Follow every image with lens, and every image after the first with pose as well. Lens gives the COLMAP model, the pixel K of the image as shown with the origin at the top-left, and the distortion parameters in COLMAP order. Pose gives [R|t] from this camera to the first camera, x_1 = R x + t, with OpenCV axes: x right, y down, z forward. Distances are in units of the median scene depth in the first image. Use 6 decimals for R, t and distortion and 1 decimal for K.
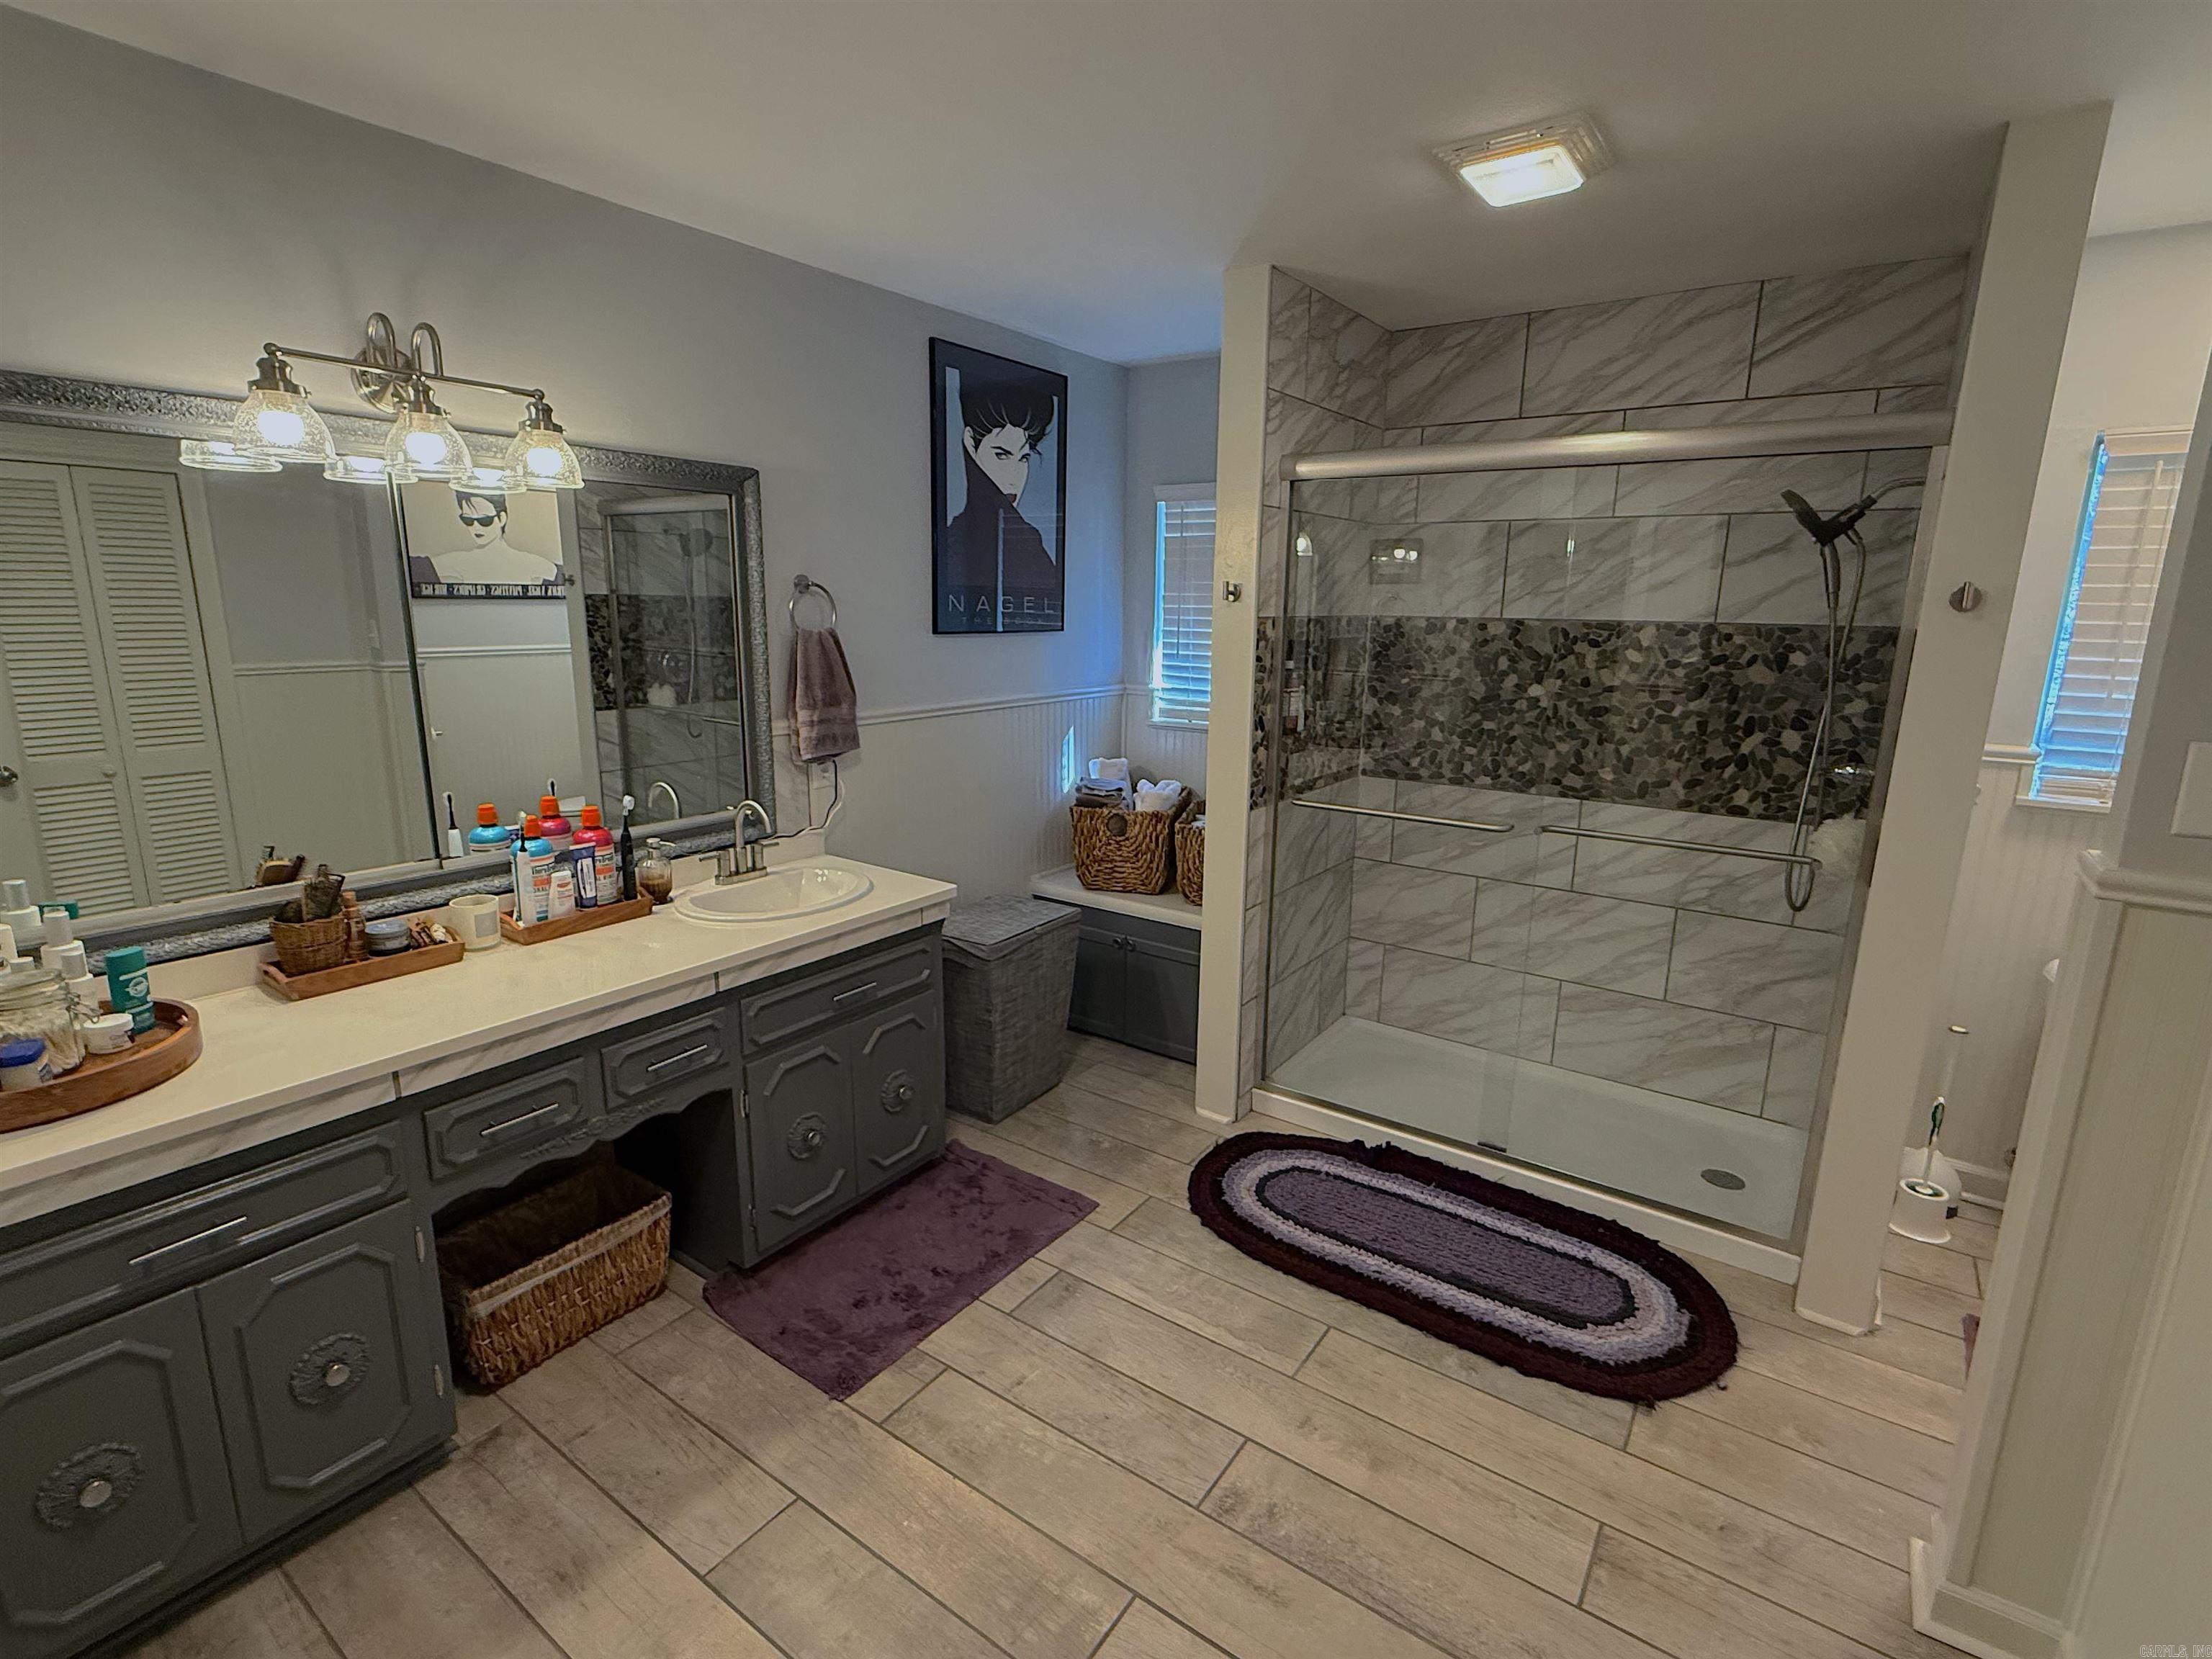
lens RADIAL K [[1048.3, 0, 1106.0], [0, 1048.3, 829.5], [0, 0, 1]] dist [-0.001365, -0.000063]
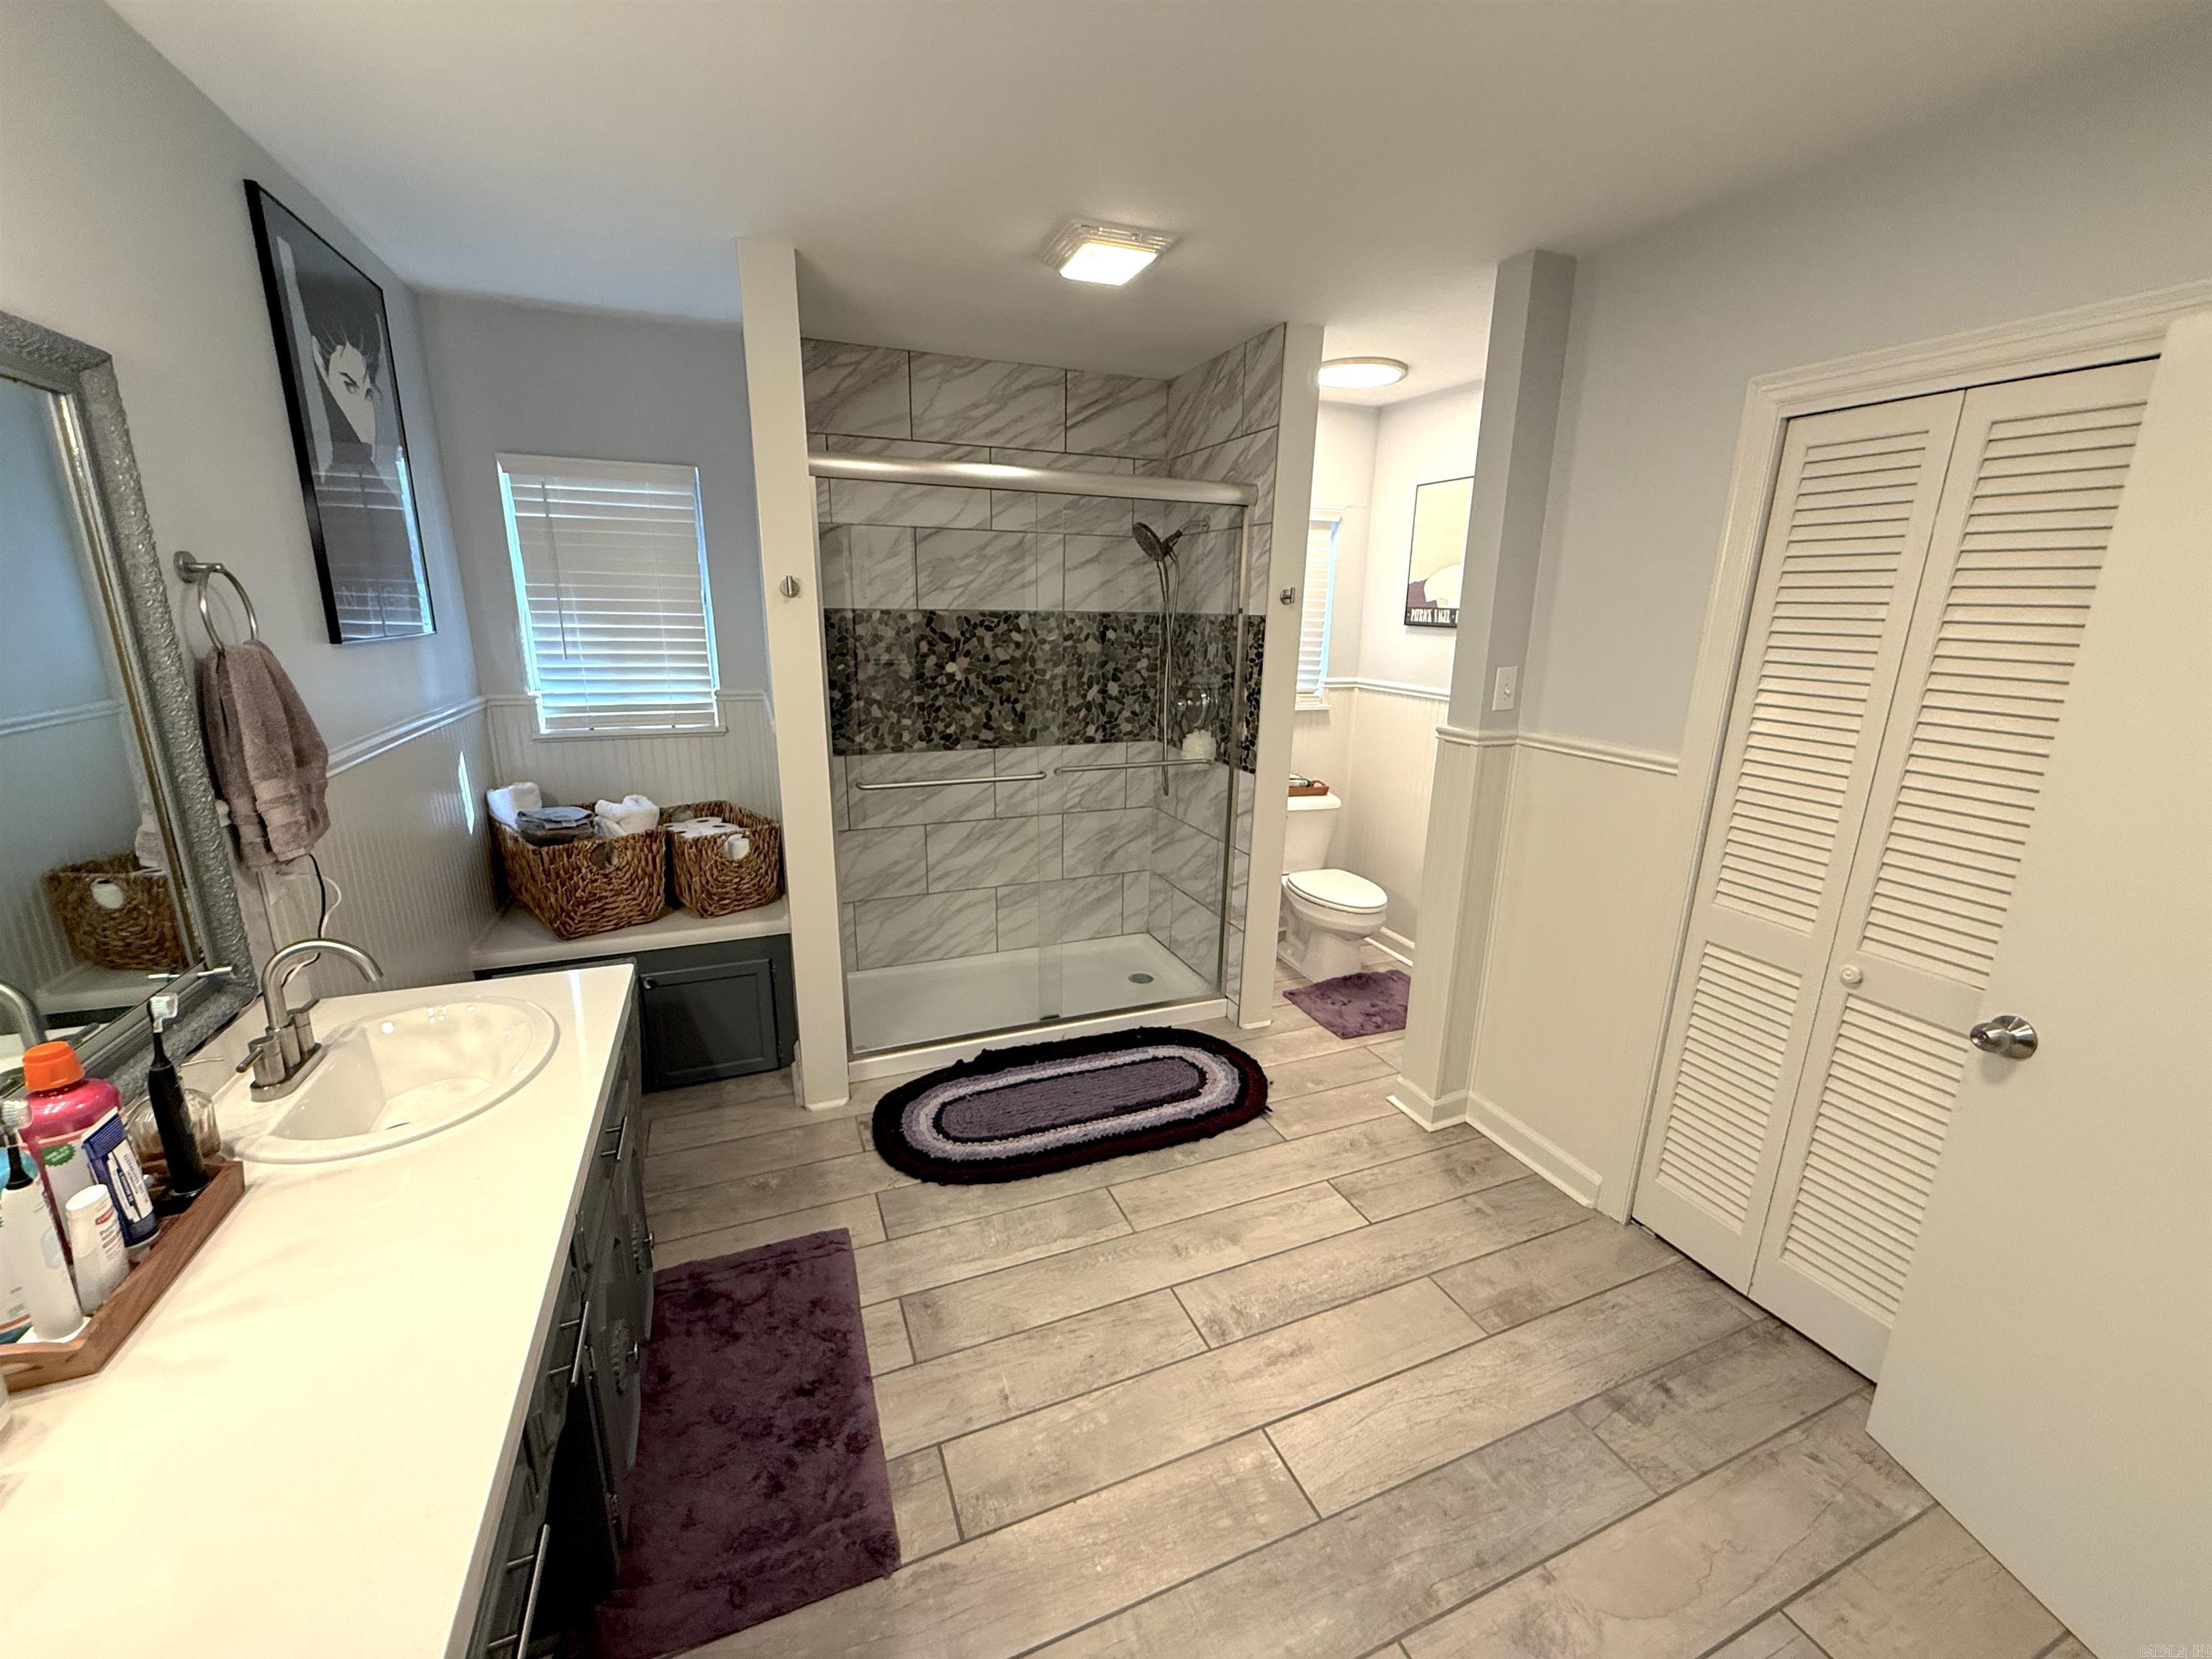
lens RADIAL K [[880.4, 0, 1099.8], [0, 880.4, 827.9], [0, 0, 1]] dist [-0.000541, -0.000472]
pose [[0.537392, -0.216081, 0.815180, -0.421840], [0.171765, 0.974401, 0.145052, -0.073431], [-0.825655, 0.062070, 0.560751, 0.299255]]
